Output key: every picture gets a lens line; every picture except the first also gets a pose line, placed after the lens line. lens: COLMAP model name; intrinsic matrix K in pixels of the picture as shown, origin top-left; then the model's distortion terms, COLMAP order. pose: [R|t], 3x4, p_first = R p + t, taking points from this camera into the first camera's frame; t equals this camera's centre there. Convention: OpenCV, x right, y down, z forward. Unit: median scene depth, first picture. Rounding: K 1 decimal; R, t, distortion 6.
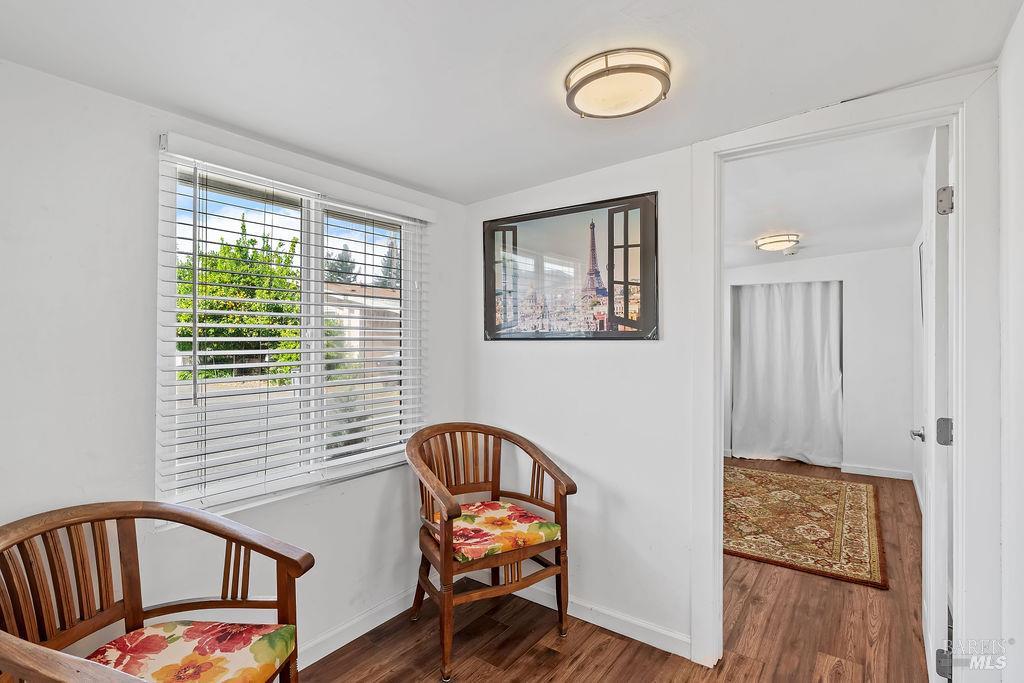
lens RADIAL K [[514.1, 0, 510.4], [0, 514.1, 330.7], [0, 0, 1]] dist [0.000328, 0.000270]
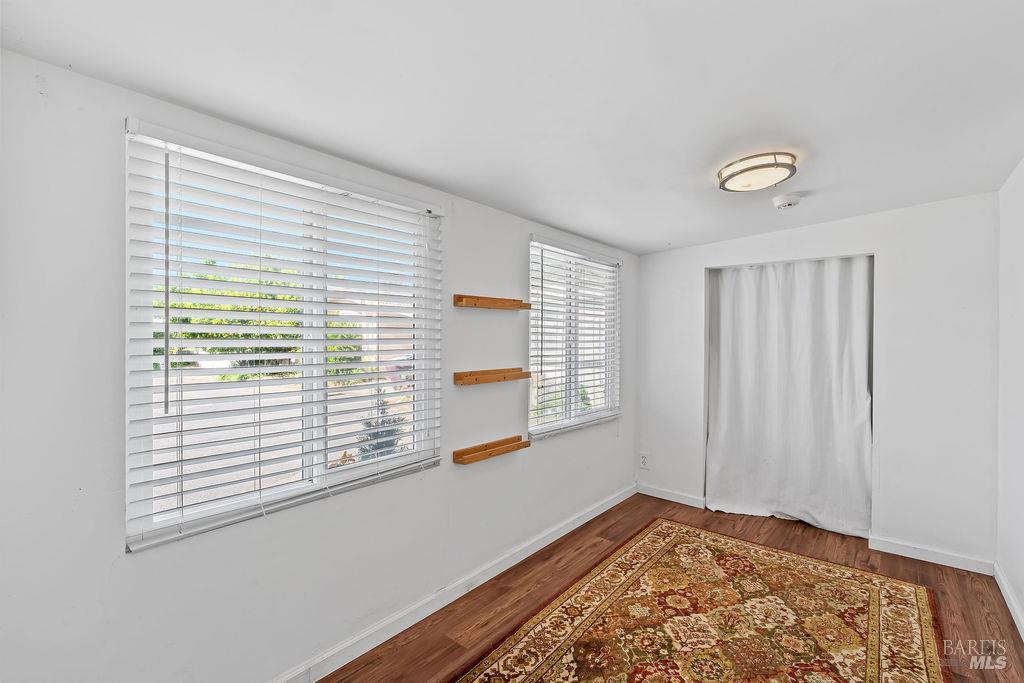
lens RADIAL K [[454.4, 0, 509.9], [0, 454.4, 339.2], [0, 0, 1]] dist [-0.016259, 0.007238]
pose [[0.996049, 0.001912, -0.088785, 0.267812], [-0.001021, 0.999949, 0.010081, 0.005607], [0.088799, -0.009950, 0.996000, 0.437929]]
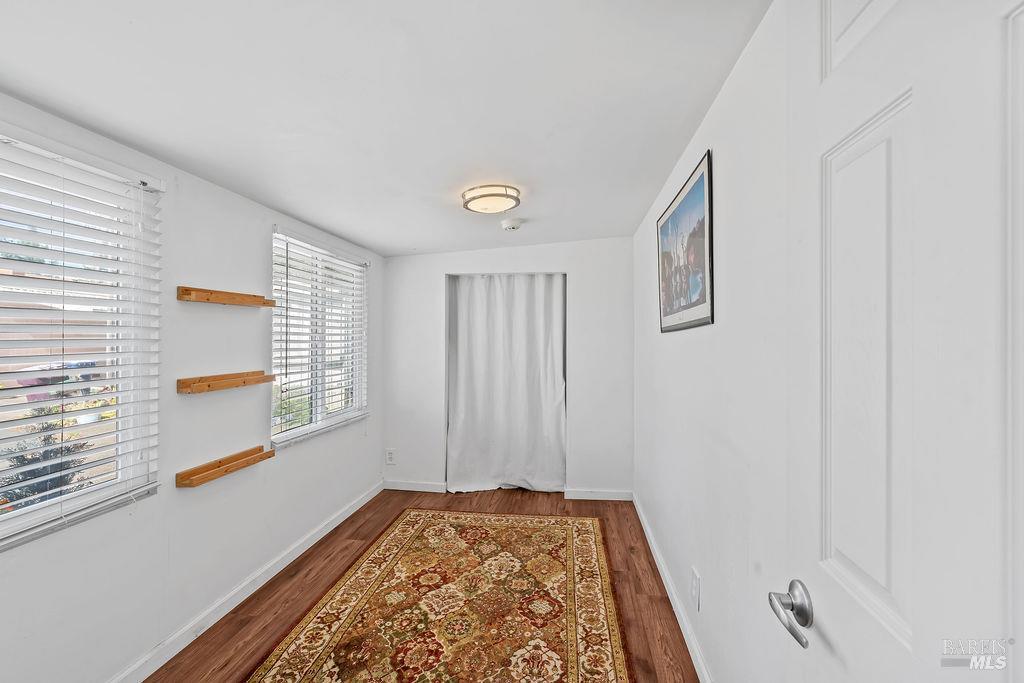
lens RADIAL K [[457.9, 0, 510.6], [0, 457.9, 334.5], [0, 0, 1]] dist [-0.011079, 0.000807]
pose [[0.886911, 0.002013, 0.461936, 0.240647], [-0.002361, 0.999997, 0.000176, 0.005321], [-0.461934, -0.001247, 0.886913, 0.415488]]
